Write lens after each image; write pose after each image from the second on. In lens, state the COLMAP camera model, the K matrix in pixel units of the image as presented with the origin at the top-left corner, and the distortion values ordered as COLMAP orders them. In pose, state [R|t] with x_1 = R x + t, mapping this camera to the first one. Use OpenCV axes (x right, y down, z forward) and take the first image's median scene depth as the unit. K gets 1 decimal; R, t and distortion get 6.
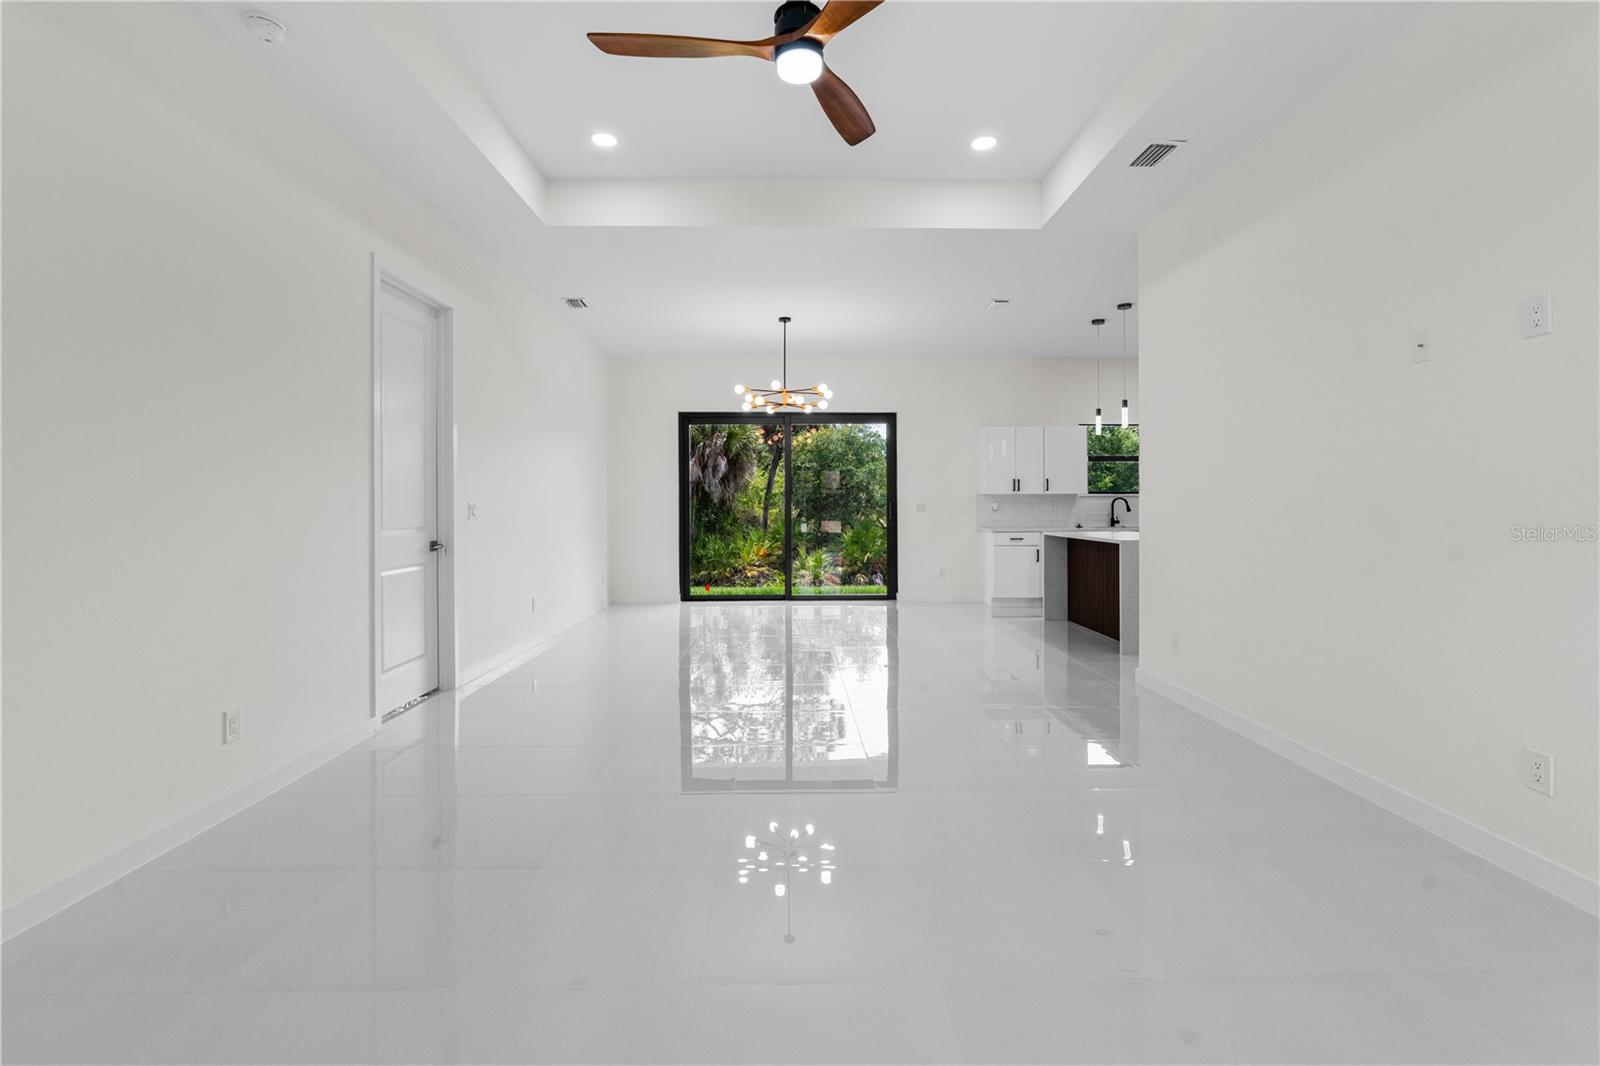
lens RADIAL K [[727.3, 0, 824.2], [0, 727.3, 502.7], [0, 0, 1]] dist [-0.004454, 0.002002]
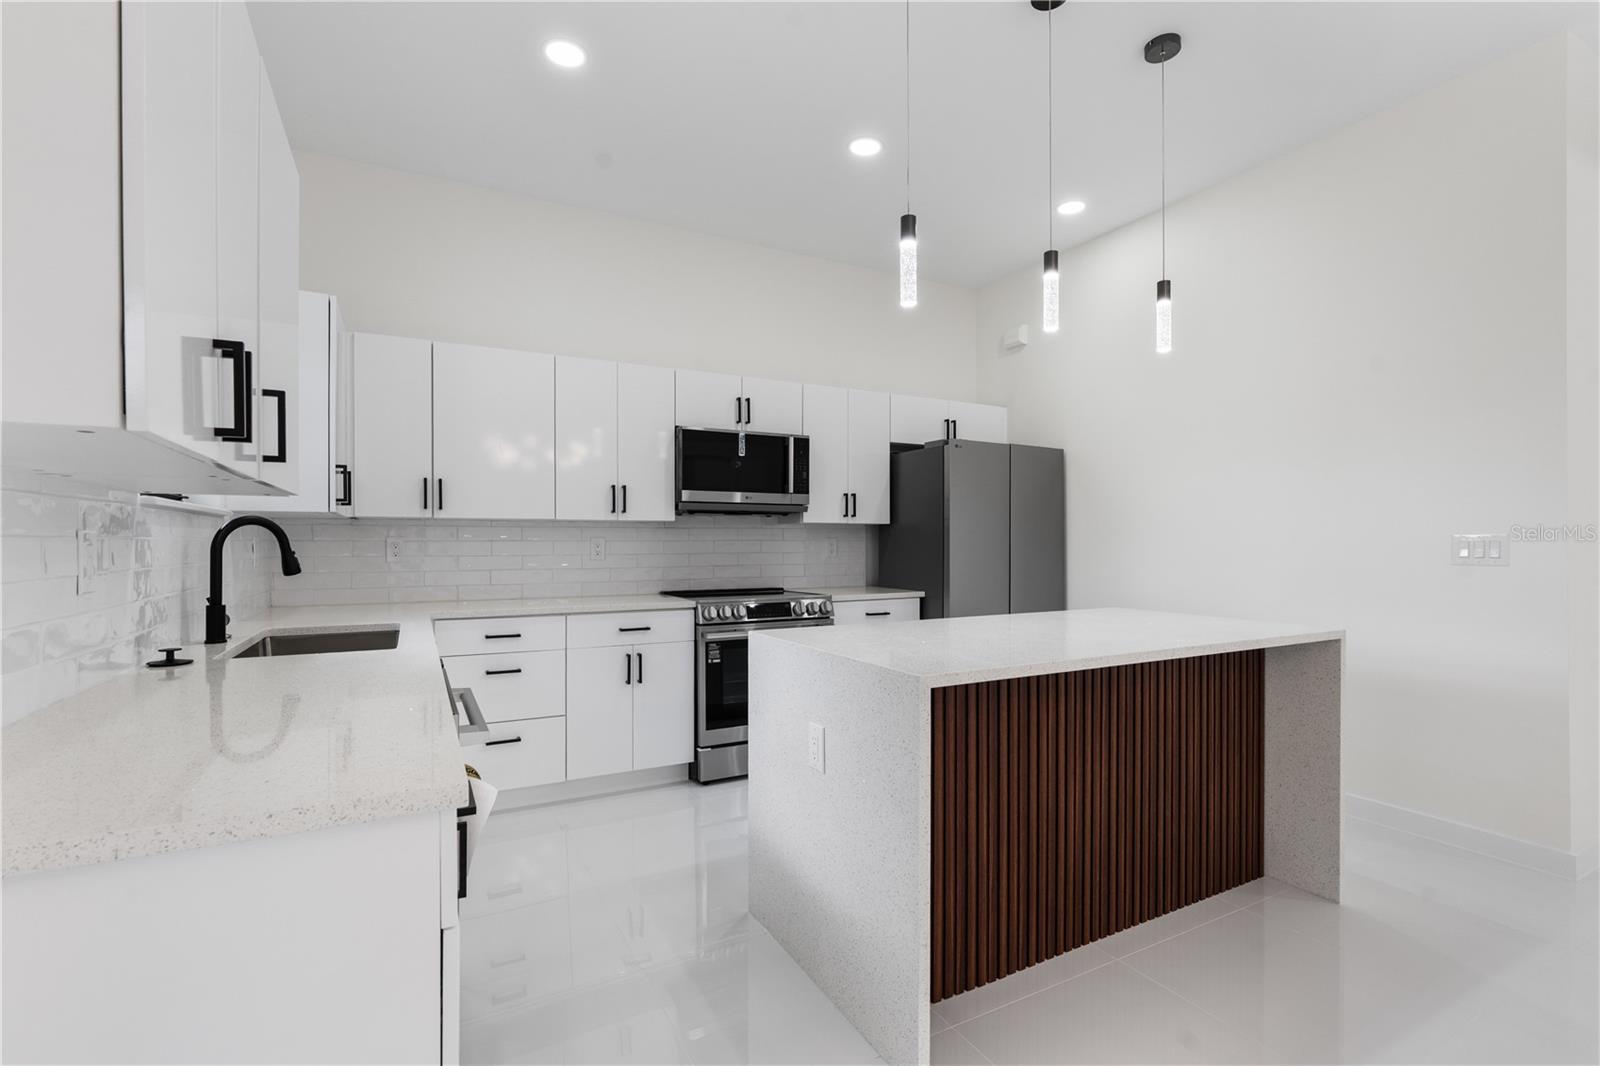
lens RADIAL K [[727.3, 0, 806.6], [0, 727.3, 540.4], [0, 0, 1]] dist [-0.004454, 0.002002]
pose [[-0.437932, 0.007289, 0.898978, 0.104872], [0.001689, 0.999972, -0.007285, 0.002246], [-0.899006, -0.001672, -0.437932, 0.936070]]
